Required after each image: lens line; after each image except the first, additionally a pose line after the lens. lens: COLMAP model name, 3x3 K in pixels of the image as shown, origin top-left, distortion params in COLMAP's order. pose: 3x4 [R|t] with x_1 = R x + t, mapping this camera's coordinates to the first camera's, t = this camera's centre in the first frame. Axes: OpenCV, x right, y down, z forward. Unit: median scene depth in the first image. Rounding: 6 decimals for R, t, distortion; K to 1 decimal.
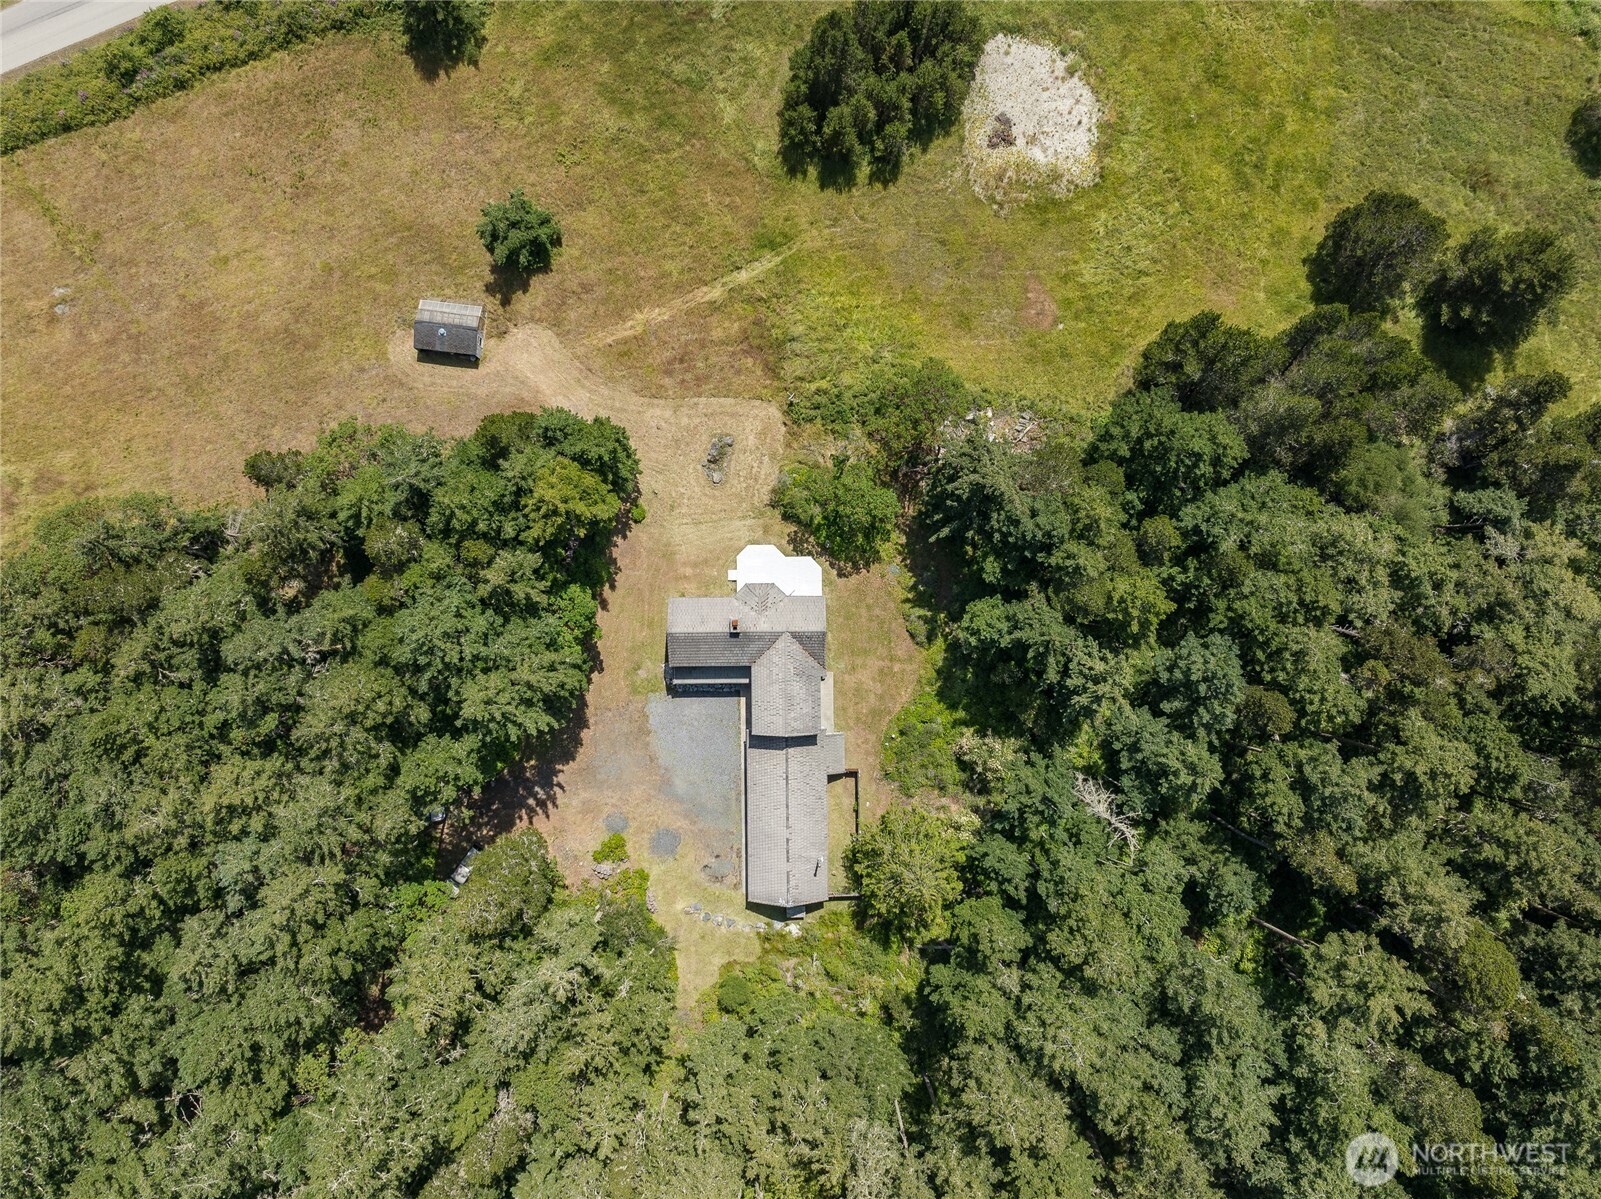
lens RADIAL K [[1126.4, 0, 840.3], [0, 1126.4, 546.4], [0, 0, 1]] dist [-0.045803, -0.002170]
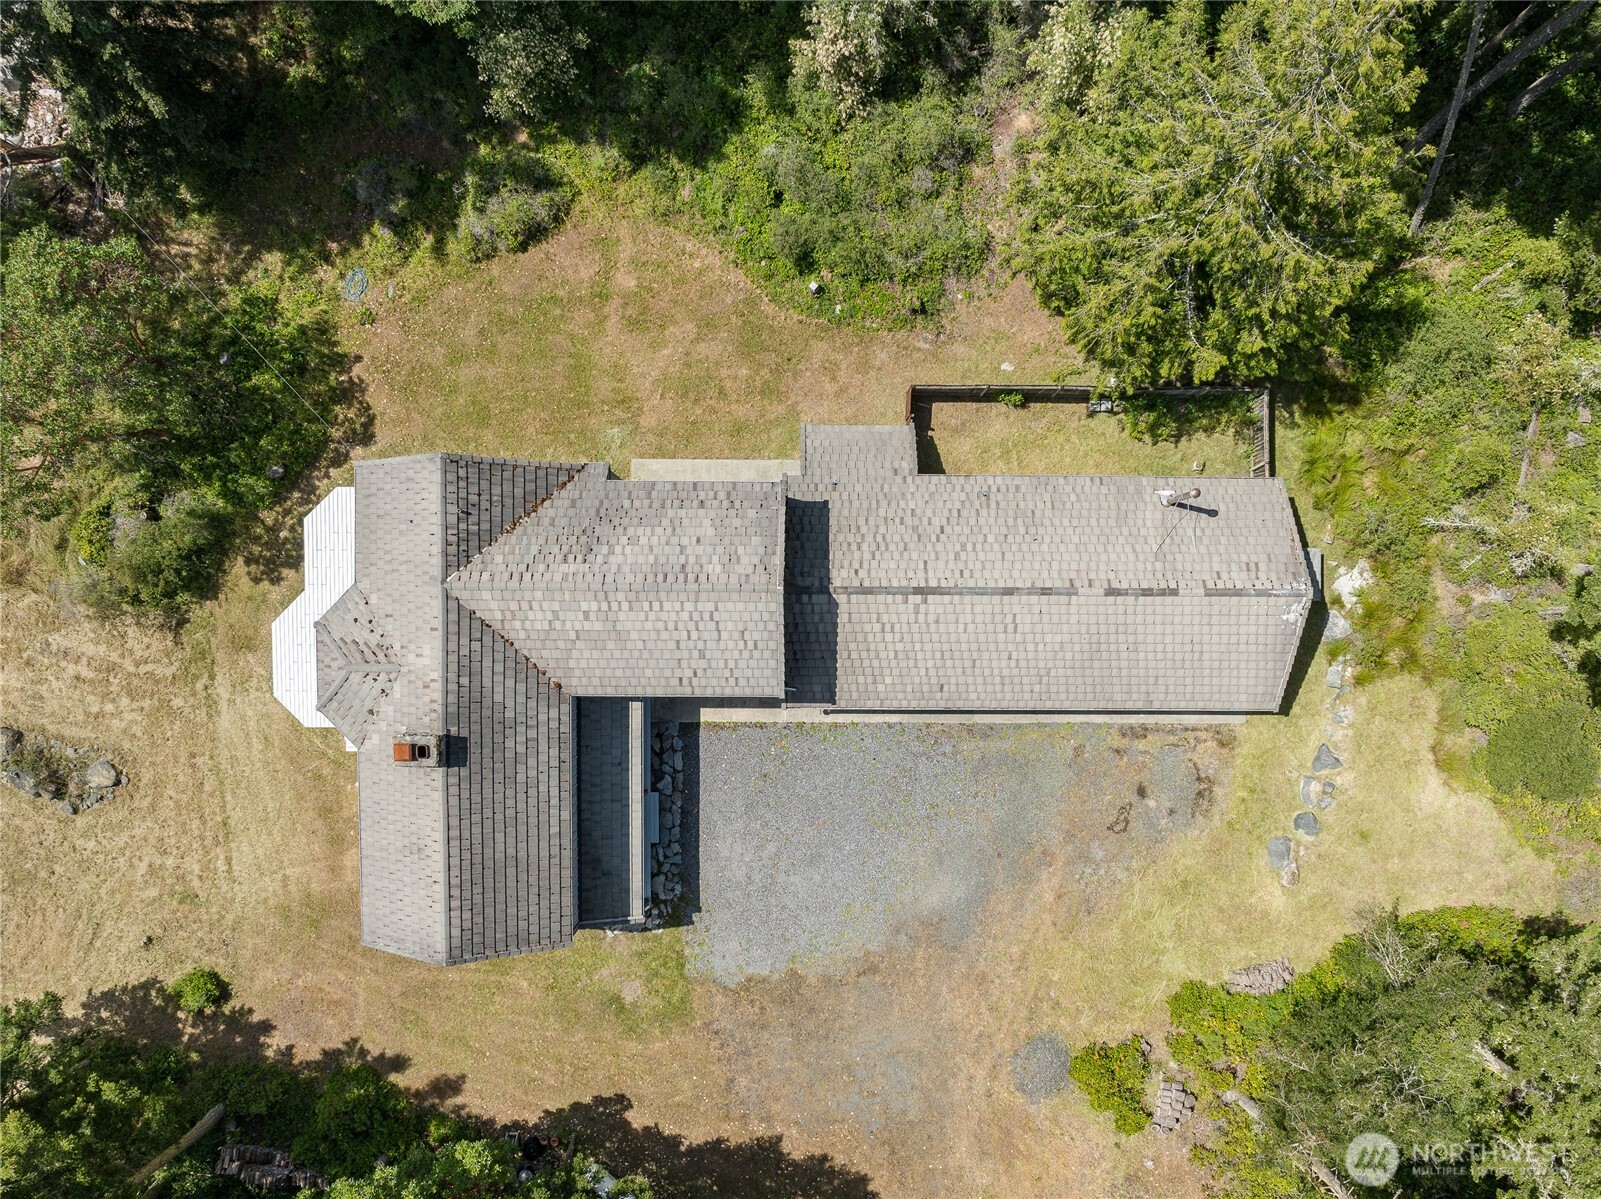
lens RADIAL K [[1126.4, 0, 801.2], [0, 1126.4, 601.2], [0, 0, 1]] dist [-0.045803, -0.002170]
pose [[0.016883, -0.998807, -0.045820, -0.034051], [0.998345, 0.014320, 0.055691, 0.146393], [-0.054968, -0.046684, 0.997396, 0.648598]]
